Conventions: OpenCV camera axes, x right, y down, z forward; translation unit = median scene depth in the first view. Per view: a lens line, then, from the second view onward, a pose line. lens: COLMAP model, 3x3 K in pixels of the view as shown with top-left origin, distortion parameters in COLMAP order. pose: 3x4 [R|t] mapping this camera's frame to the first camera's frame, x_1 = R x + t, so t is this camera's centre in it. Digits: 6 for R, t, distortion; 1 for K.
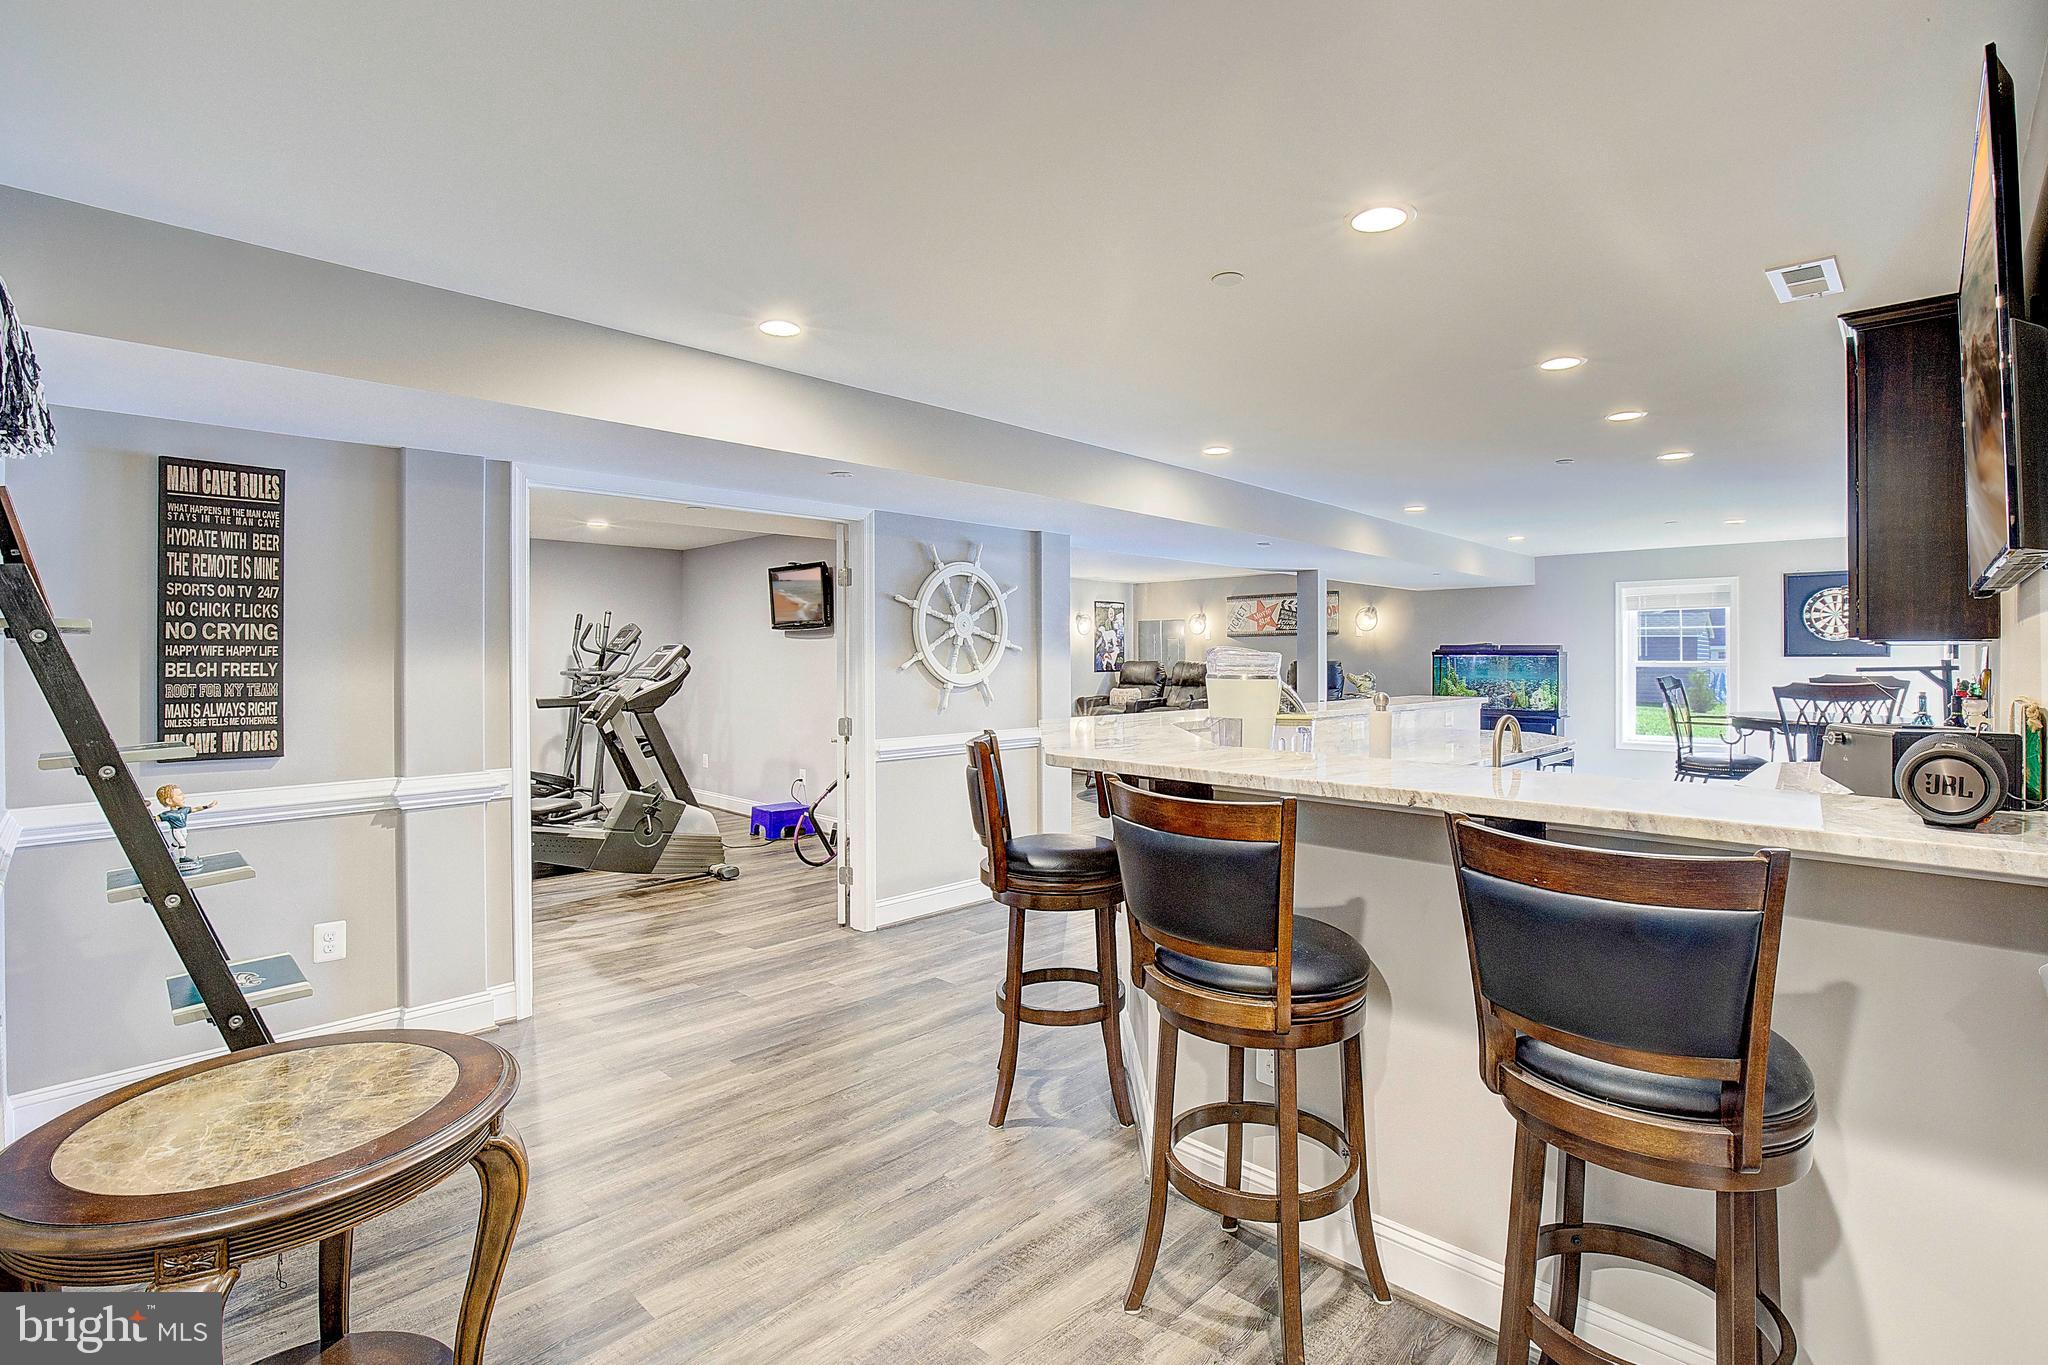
lens RADIAL K [[958.8, 0, 1023.3], [0, 958.8, 663.1], [0, 0, 1]] dist [-0.024938, -0.000606]
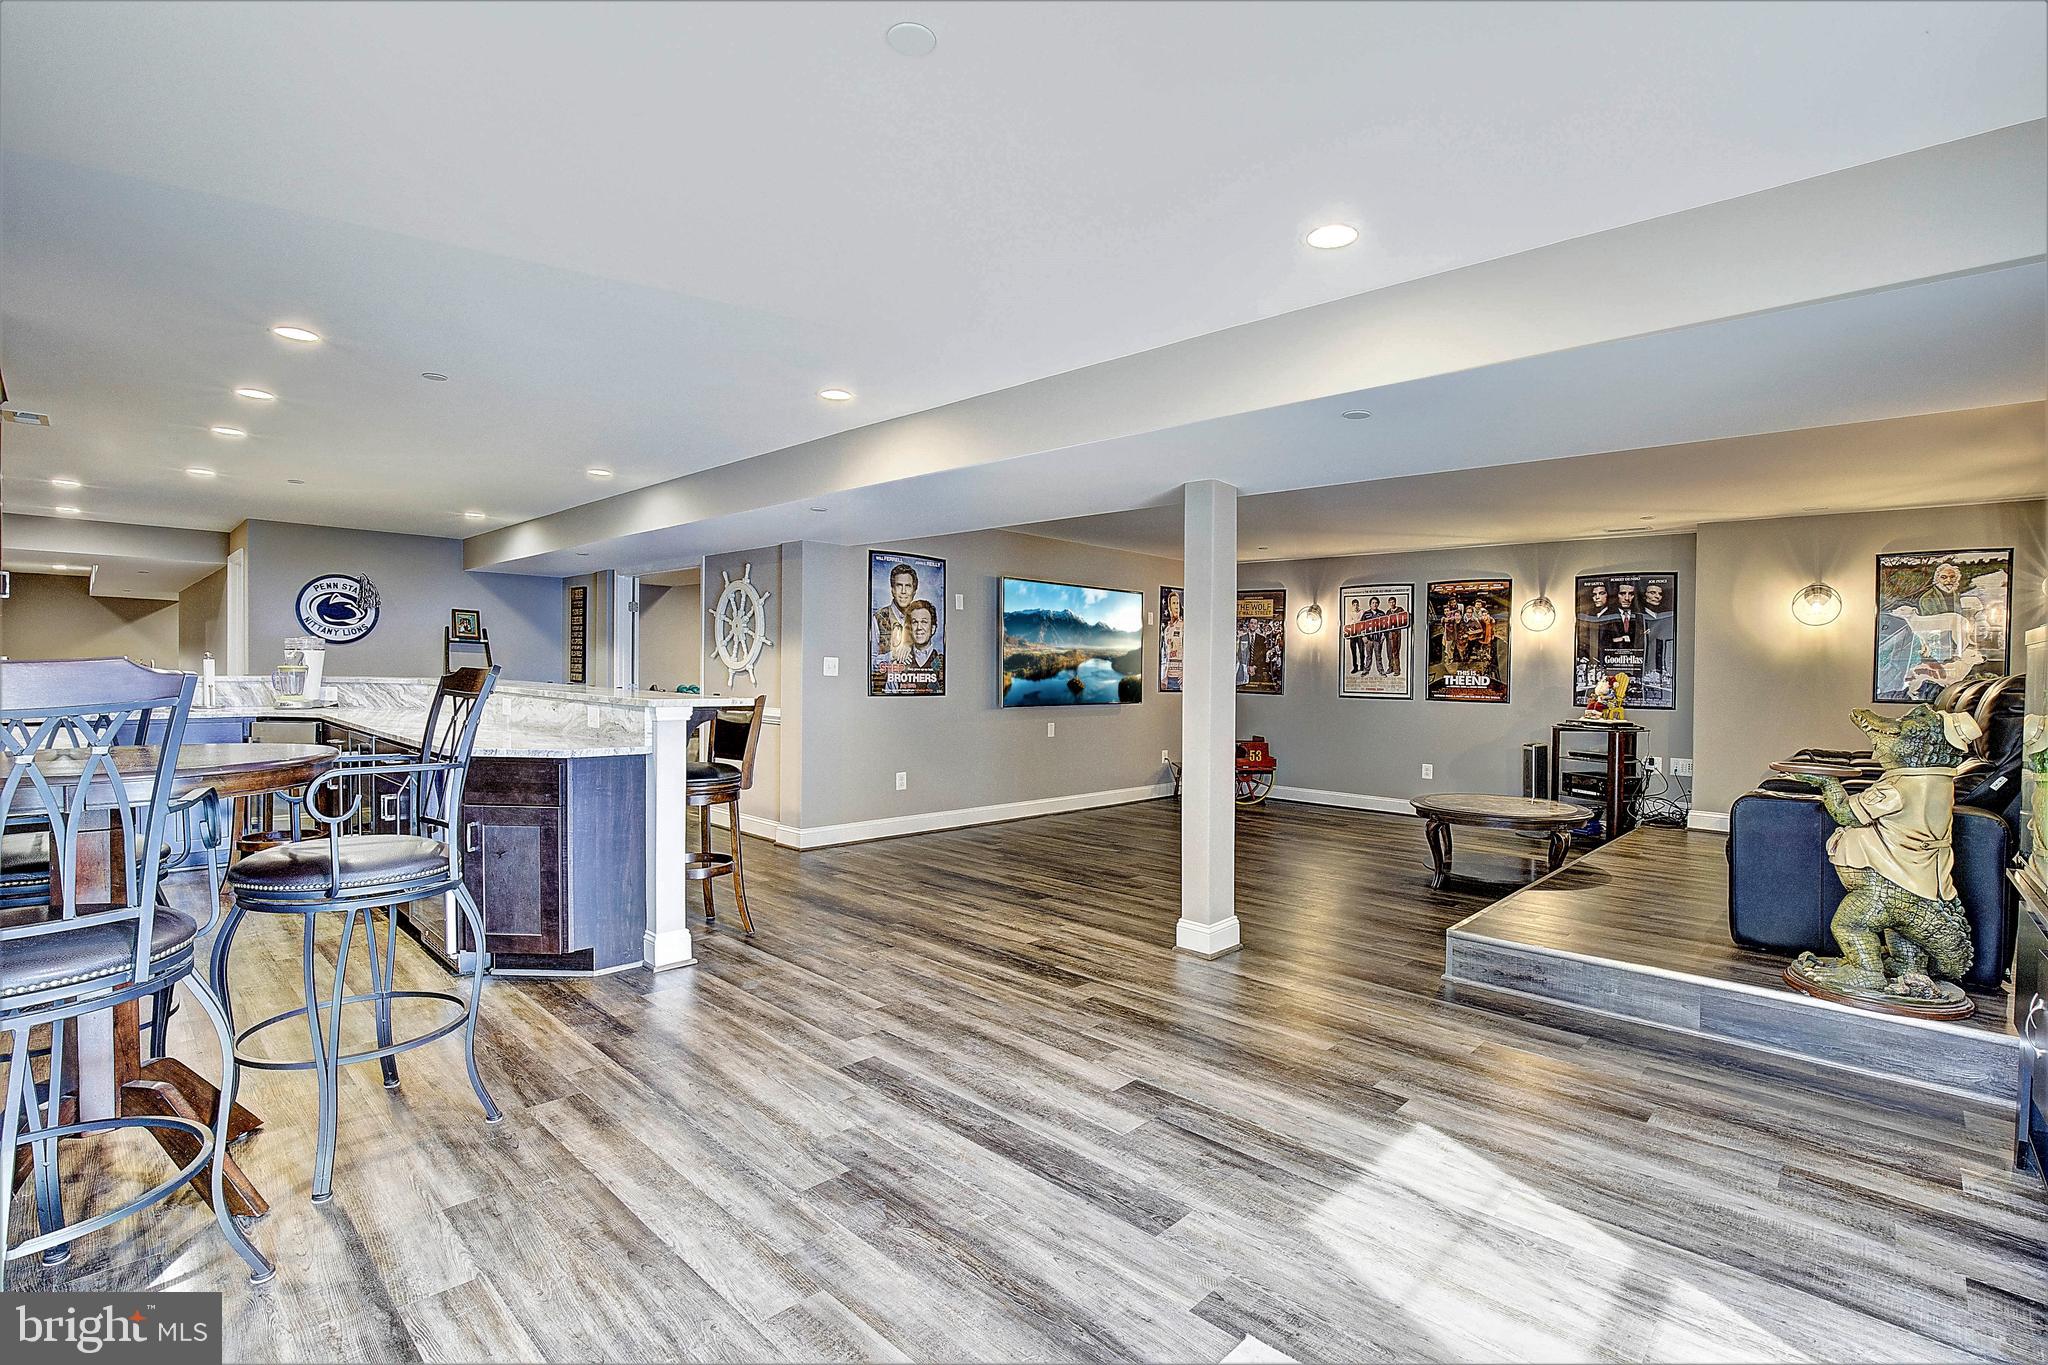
lens RADIAL K [[958.8, 0, 1079.7], [0, 958.8, 688.4], [0, 0, 1]] dist [-0.024938, -0.000606]
pose [[0.039229, 0.018456, -0.999060, 1.308788], [-0.025858, 0.999513, 0.017449, 0.011975], [0.998896, 0.025149, 0.039687, 1.415137]]
